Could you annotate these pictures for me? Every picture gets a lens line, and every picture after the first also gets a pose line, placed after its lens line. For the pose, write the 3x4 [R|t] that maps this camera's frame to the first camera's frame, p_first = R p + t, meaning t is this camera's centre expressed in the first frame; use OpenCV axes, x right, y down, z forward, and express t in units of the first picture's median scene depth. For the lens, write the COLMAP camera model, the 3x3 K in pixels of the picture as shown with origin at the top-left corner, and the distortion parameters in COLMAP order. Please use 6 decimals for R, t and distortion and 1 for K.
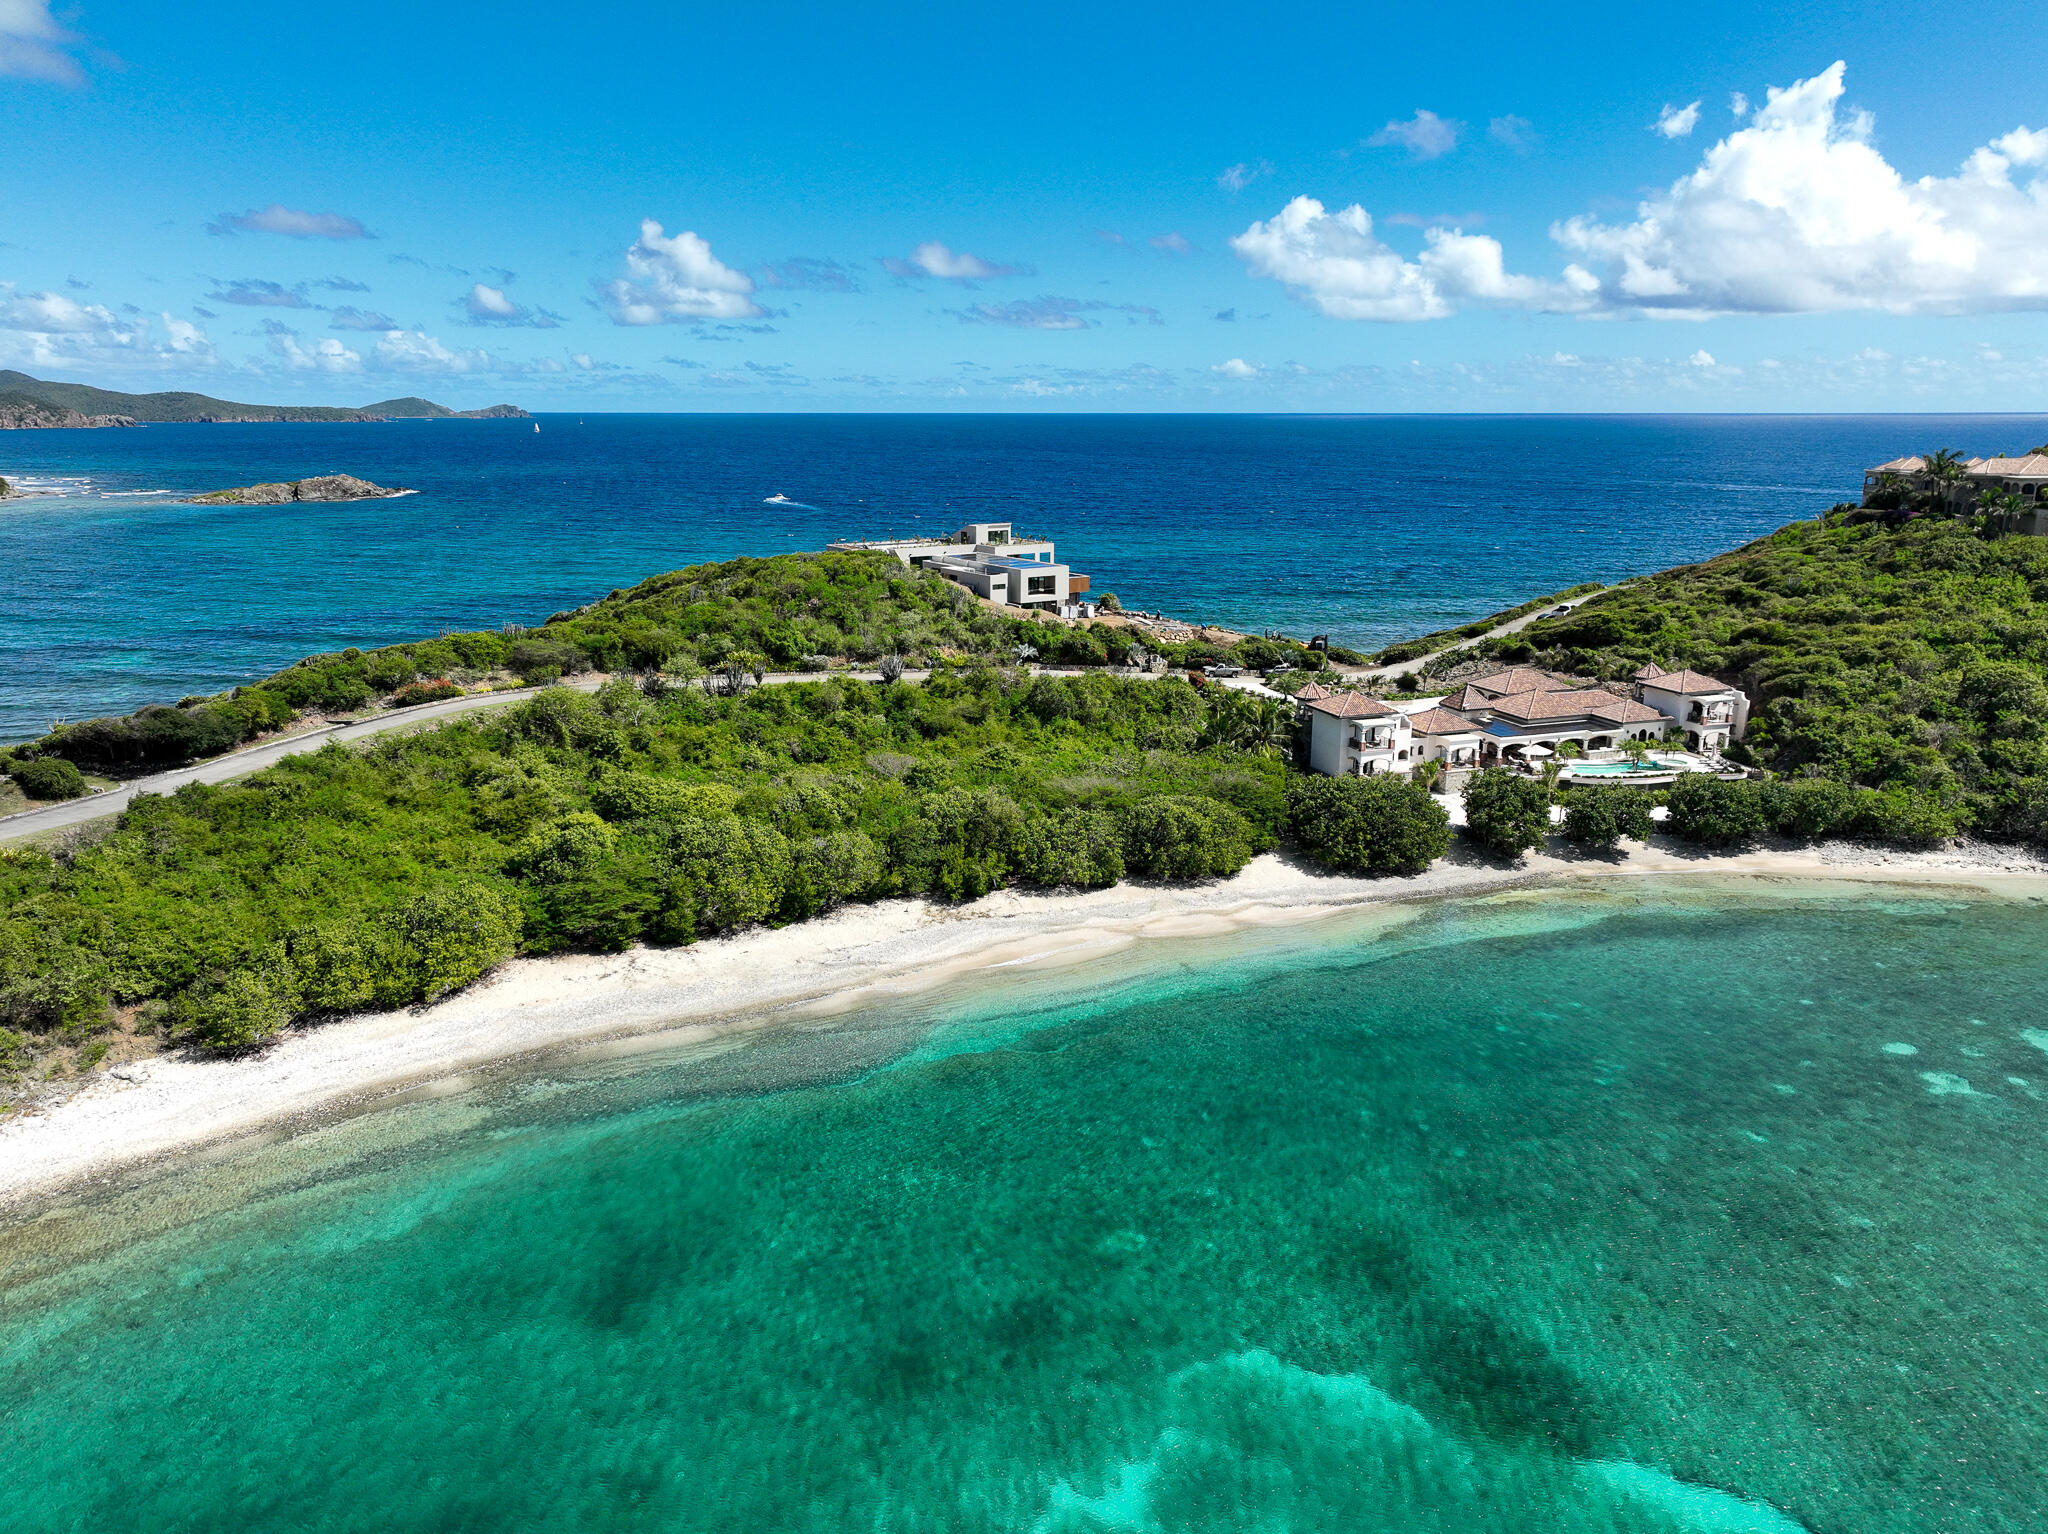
lens RADIAL K [[1452.2, 0, 1031.1], [0, 1452.2, 770.0], [0, 0, 1]] dist [-0.000369, 0.017530]
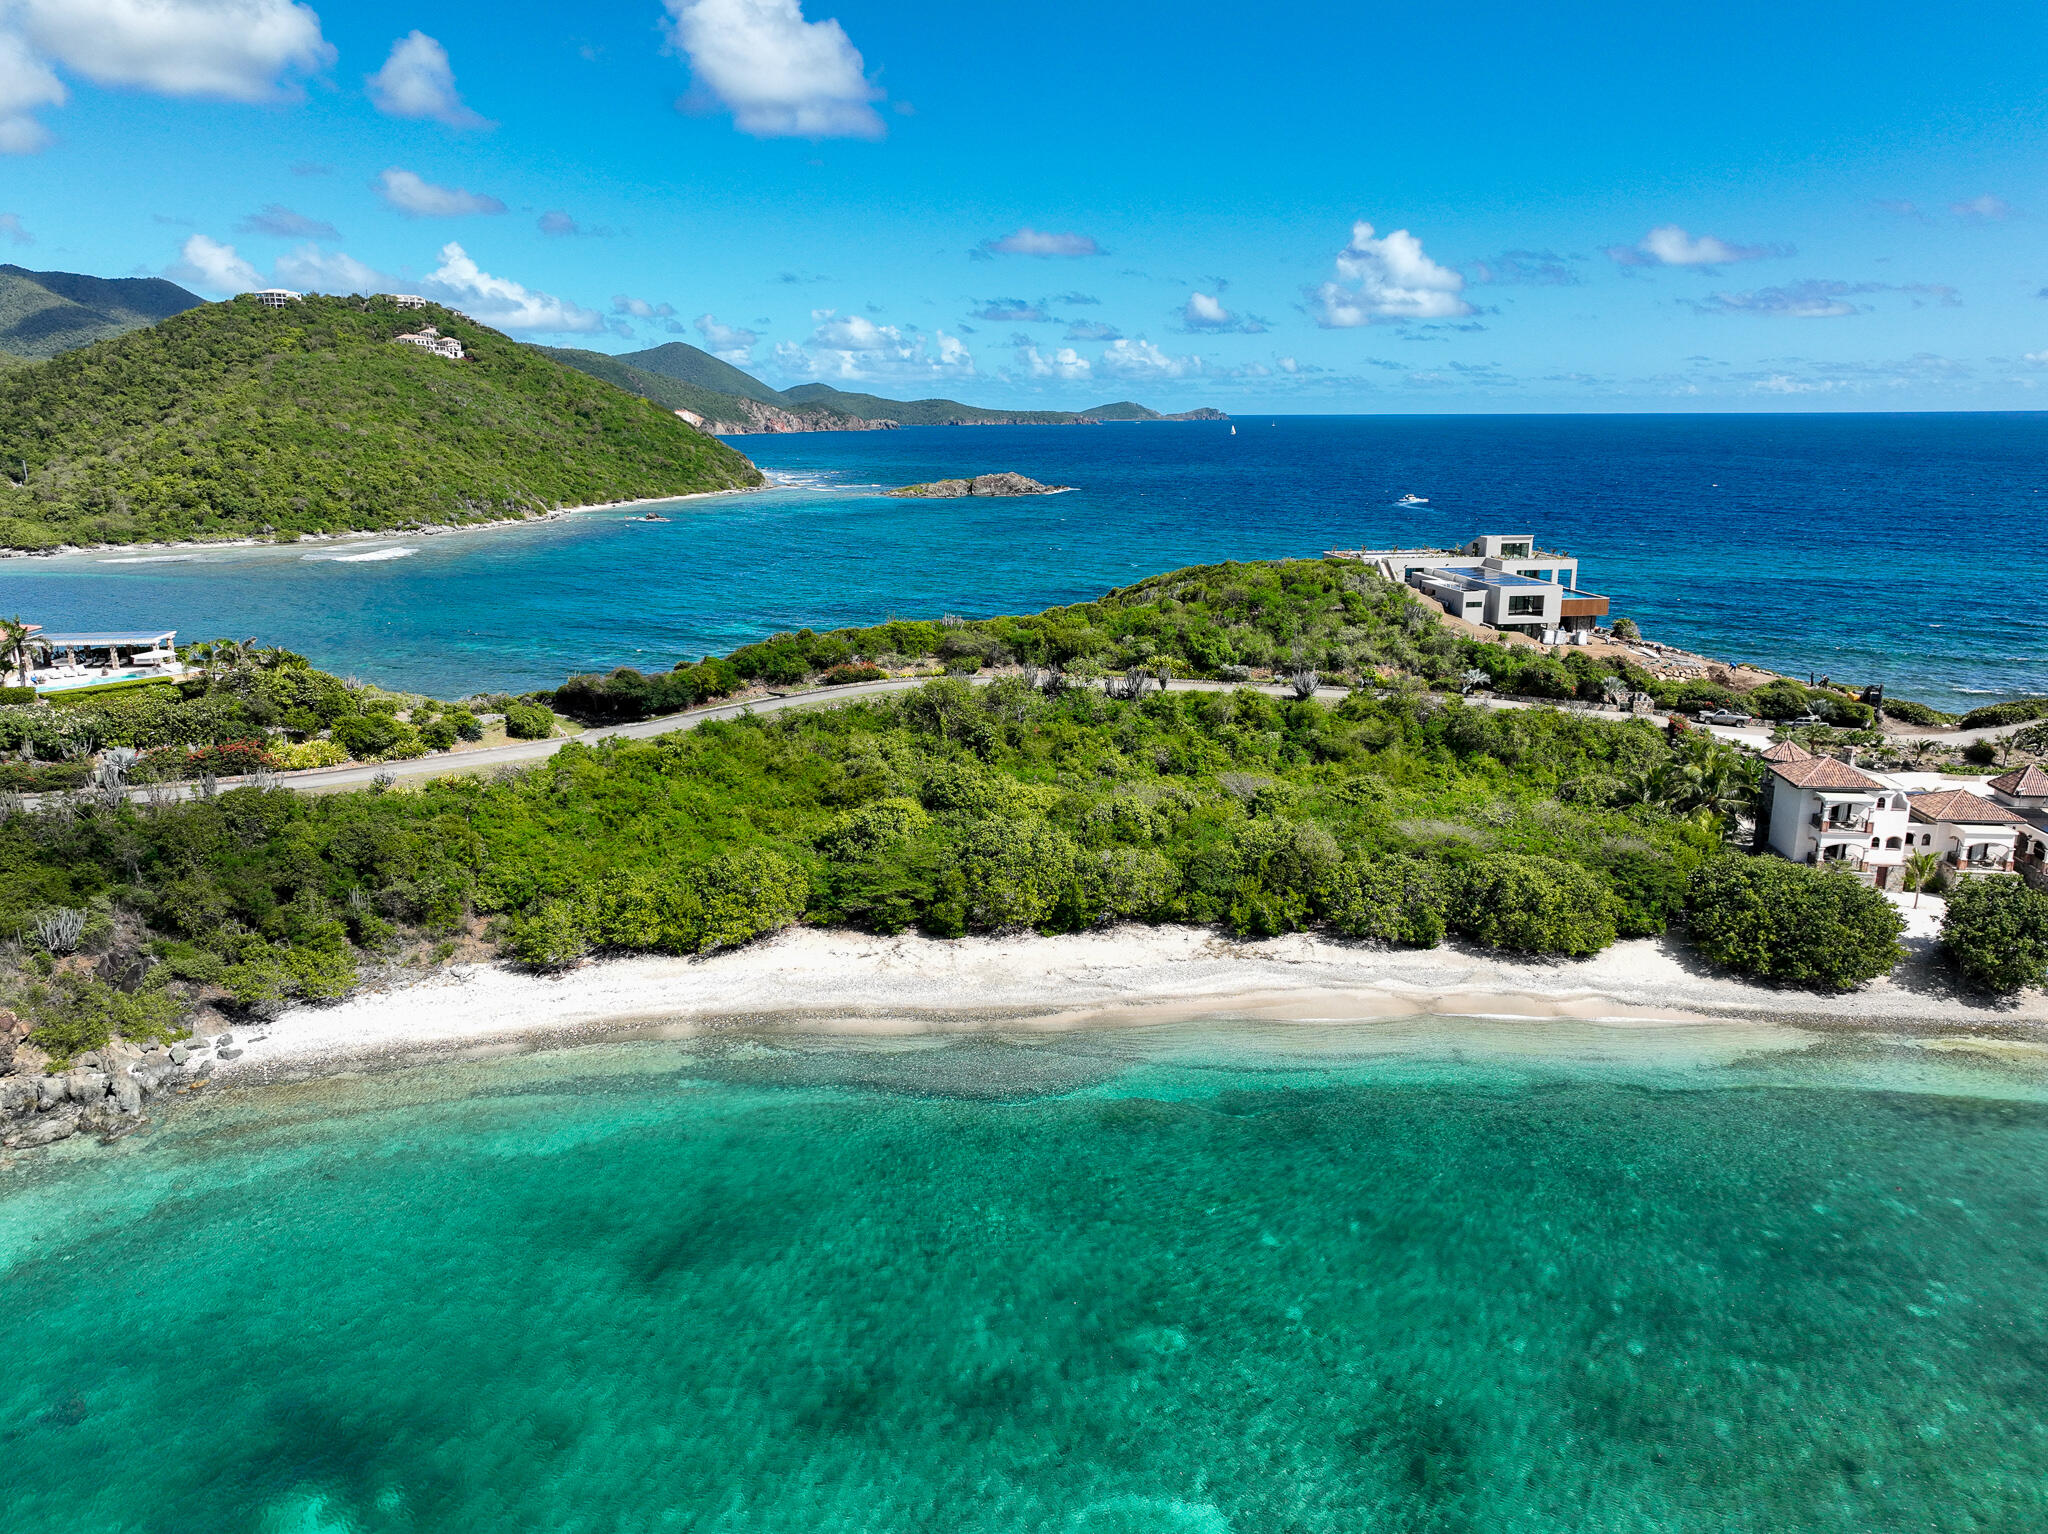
lens RADIAL K [[1452.2, 0, 1023.6], [0, 1452.2, 783.4], [0, 0, 1]] dist [-0.000369, 0.017530]
pose [[0.892731, 0.107521, -0.437575, 0.184699], [-0.104259, 0.994050, 0.031550, -0.019085], [0.438363, 0.017456, 0.898628, 0.082540]]
